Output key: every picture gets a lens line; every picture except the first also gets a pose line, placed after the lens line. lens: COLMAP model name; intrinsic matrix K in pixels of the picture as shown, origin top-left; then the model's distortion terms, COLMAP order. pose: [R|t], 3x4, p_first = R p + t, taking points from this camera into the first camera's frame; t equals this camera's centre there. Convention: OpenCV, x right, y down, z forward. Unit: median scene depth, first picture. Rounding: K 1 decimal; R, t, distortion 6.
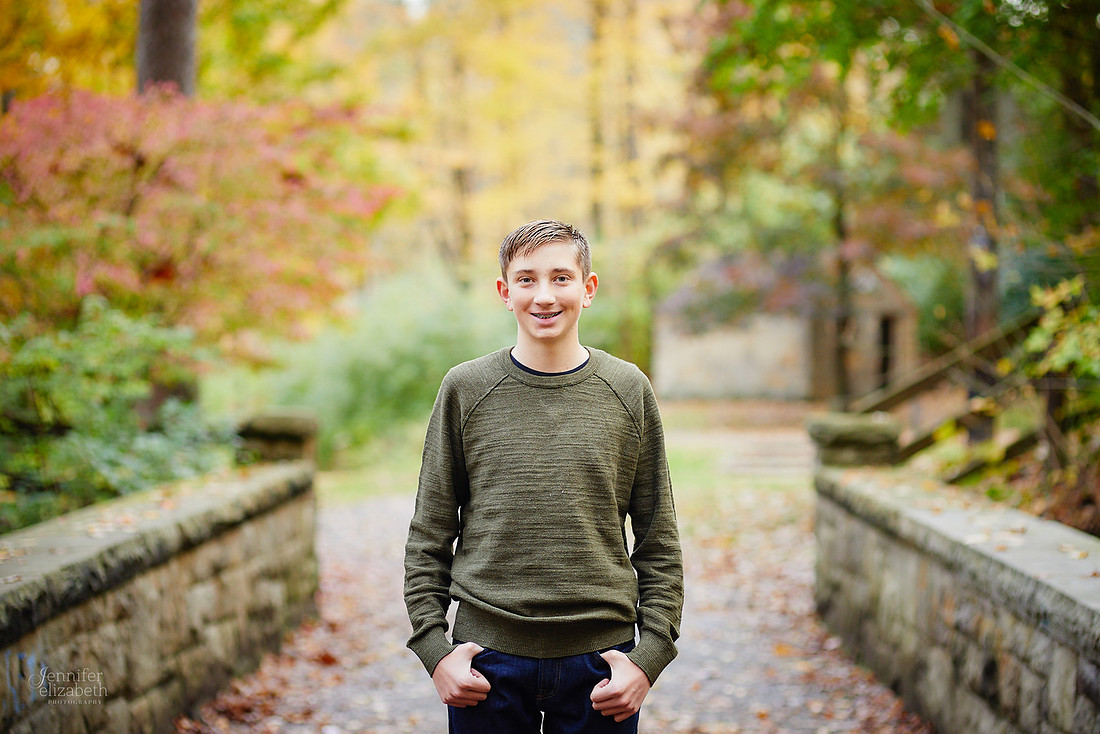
lens RADIAL K [[2762.7, 0, 550.0], [0, 2762.7, 367.0], [0, 0, 1]] dist [-0.039808, -0.103849]
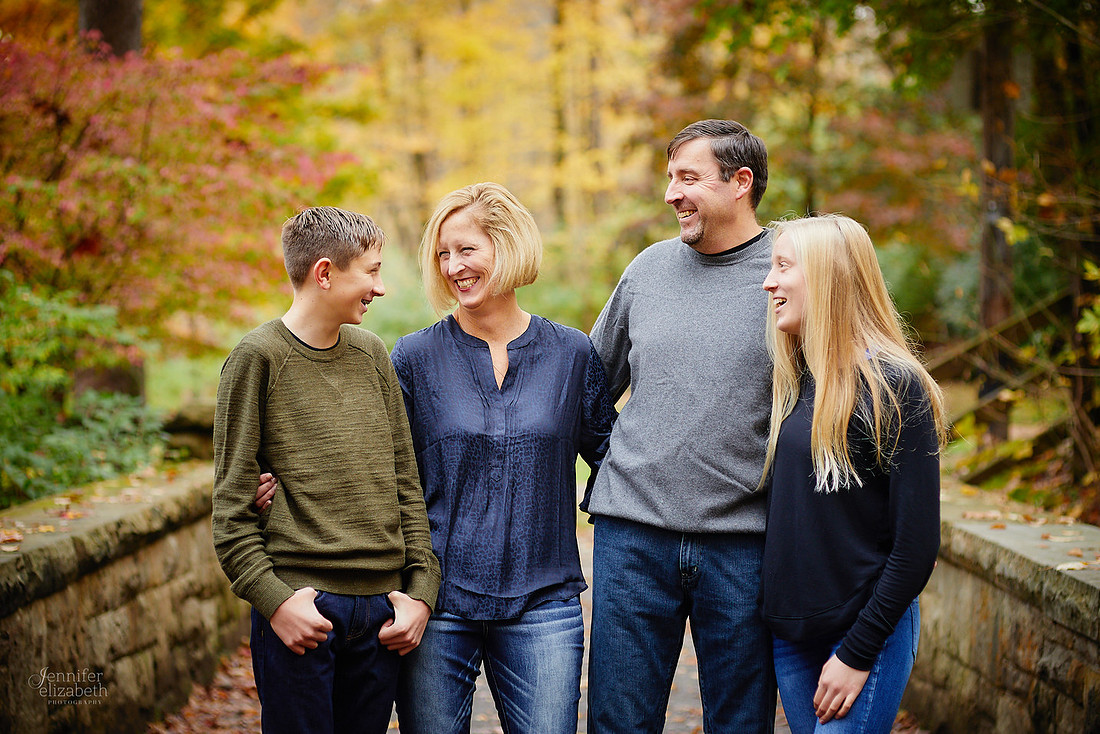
lens RADIAL K [[2694.4, 0, 550.0], [0, 2694.4, 367.0], [0, 0, 1]] dist [0.013221, -1.258768]
pose [[0.999869, 0.003027, 0.015908, -0.004809], [-0.003083, 0.999989, 0.003519, 0.001522], [-0.015897, -0.003568, 0.999867, 0.128428]]
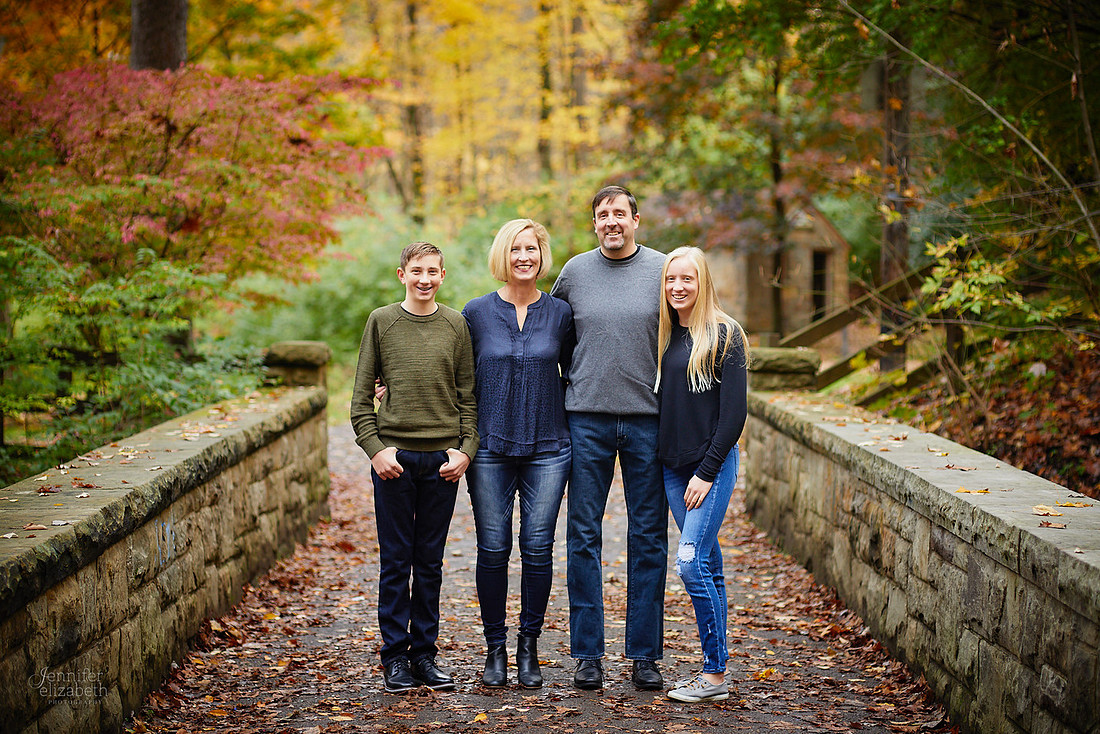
lens RADIAL K [[2762.7, 0, 550.0], [0, 2762.7, 367.0], [0, 0, 1]] dist [-0.039808, -0.103849]
pose [[0.999758, 0.001447, 0.021942, -0.013810], [-0.002013, 0.999665, 0.025800, -0.004154], [-0.021897, -0.025838, 0.999426, -0.172734]]
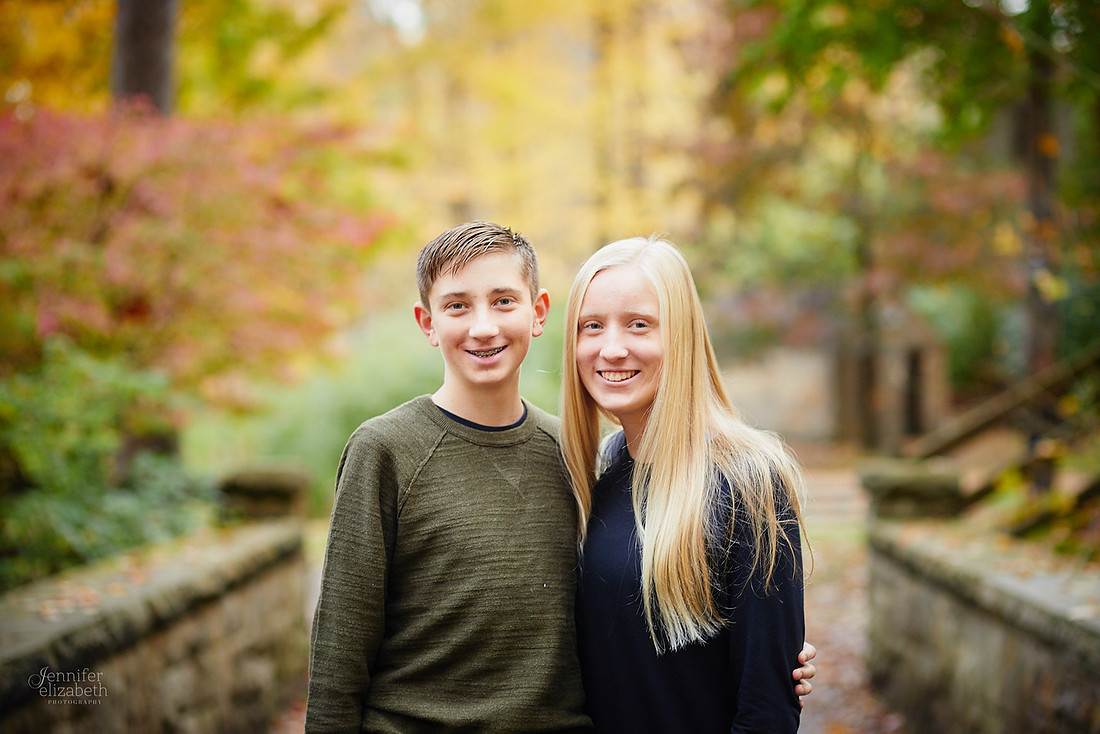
lens RADIAL K [[2880.3, 0, 550.0], [0, 2880.3, 367.0], [0, 0, 1]] dist [-0.132797, -1.042931]
pose [[0.999966, -0.008305, -0.000102, -0.005473], [0.008303, 0.999867, -0.014034, -0.001416], [0.000218, 0.014033, 0.999902, 0.066827]]
